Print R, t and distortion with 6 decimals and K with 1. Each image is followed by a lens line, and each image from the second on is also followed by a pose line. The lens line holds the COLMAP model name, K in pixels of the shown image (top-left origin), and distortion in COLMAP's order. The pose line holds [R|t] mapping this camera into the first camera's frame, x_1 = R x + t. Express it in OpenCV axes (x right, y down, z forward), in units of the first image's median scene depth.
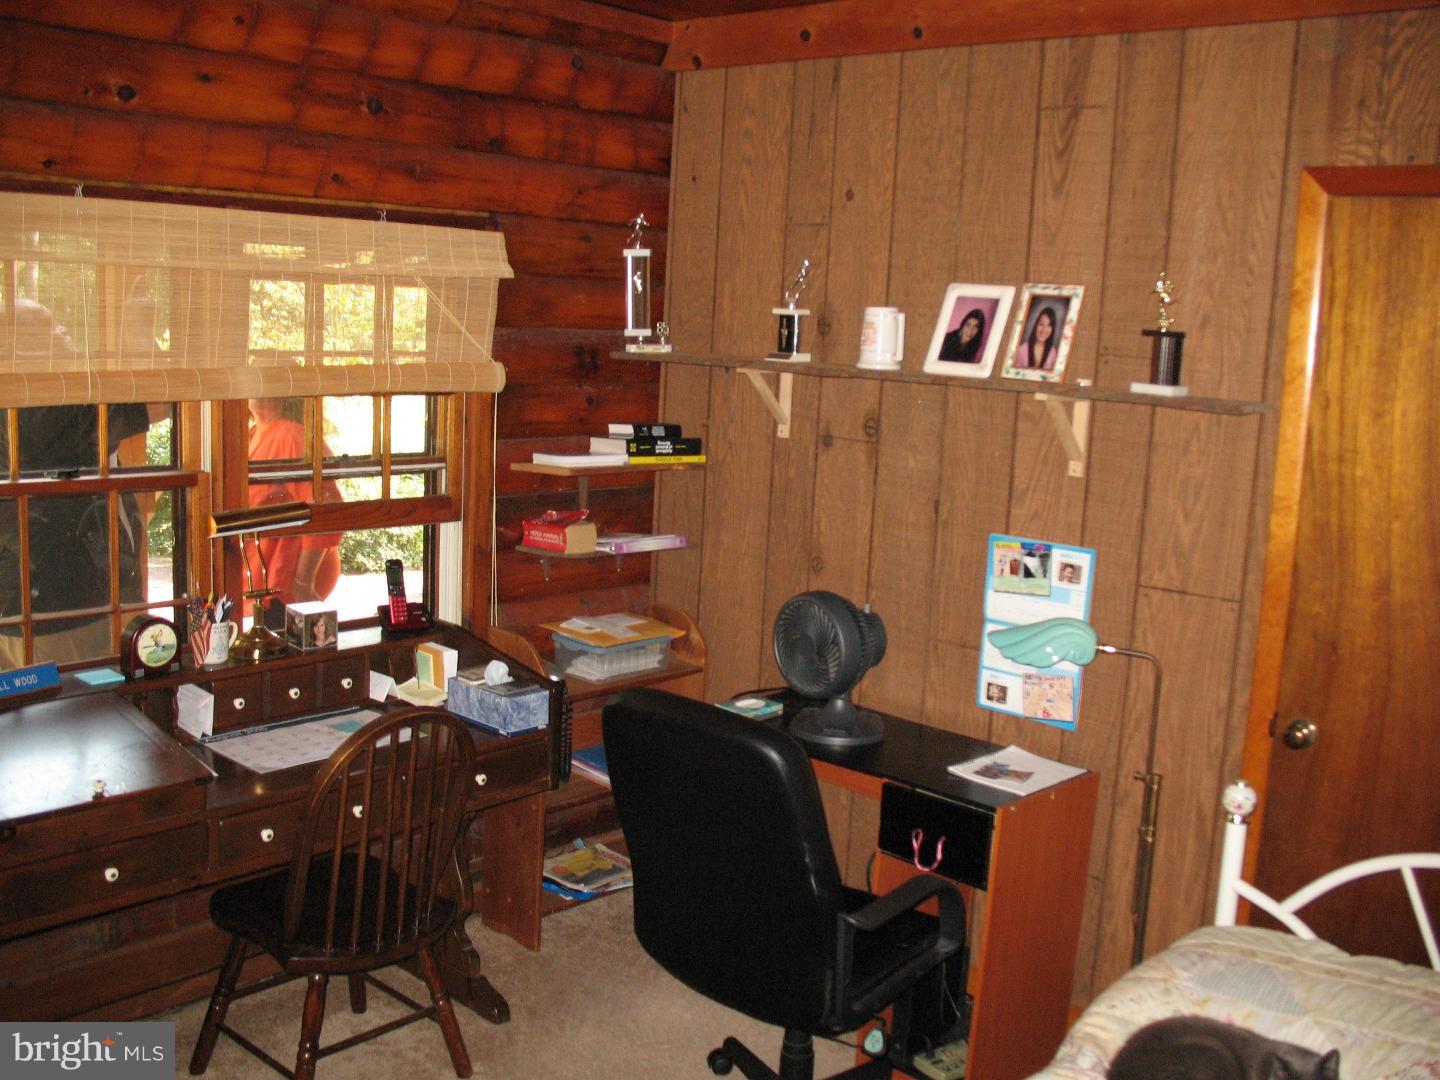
lens RADIAL K [[1466.9, 0, 713.7], [0, 1466.9, 547.8], [0, 0, 1]] dist [-0.188657, 0.202291]
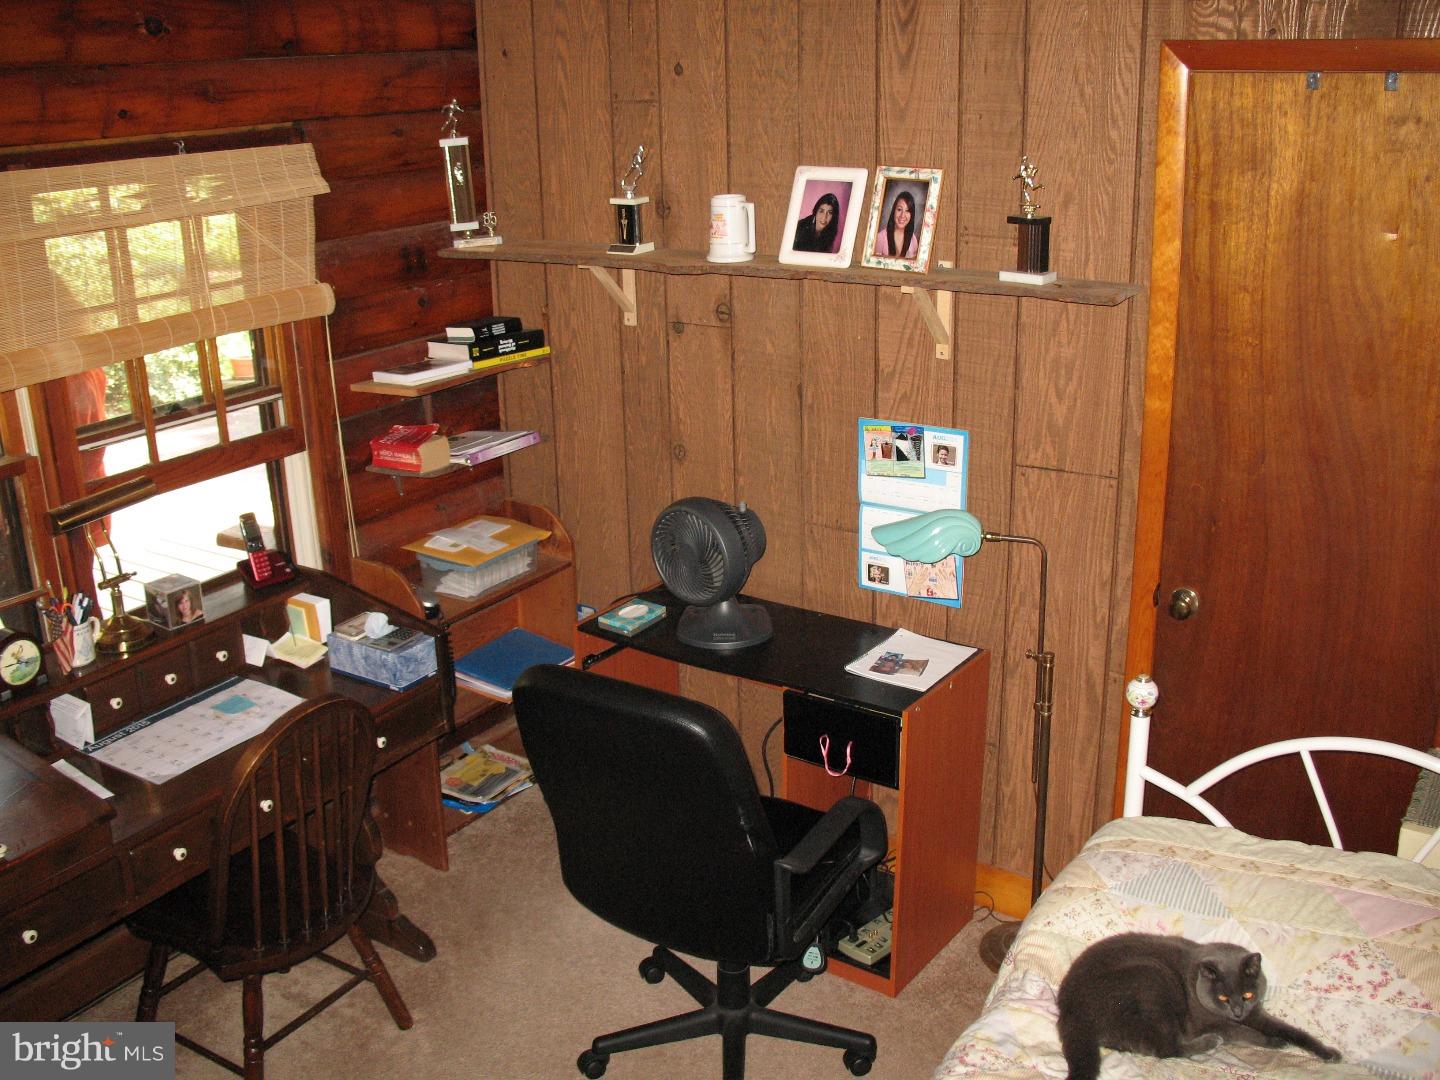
lens RADIAL K [[1466.9, 0, 713.7], [0, 1466.9, 547.8], [0, 0, 1]] dist [-0.188657, 0.202291]
pose [[0.984600, -0.122633, 0.124592, -0.042488], [0.099633, 0.979247, 0.176491, -0.112133], [-0.143650, -0.161359, 0.976385, 0.034998]]
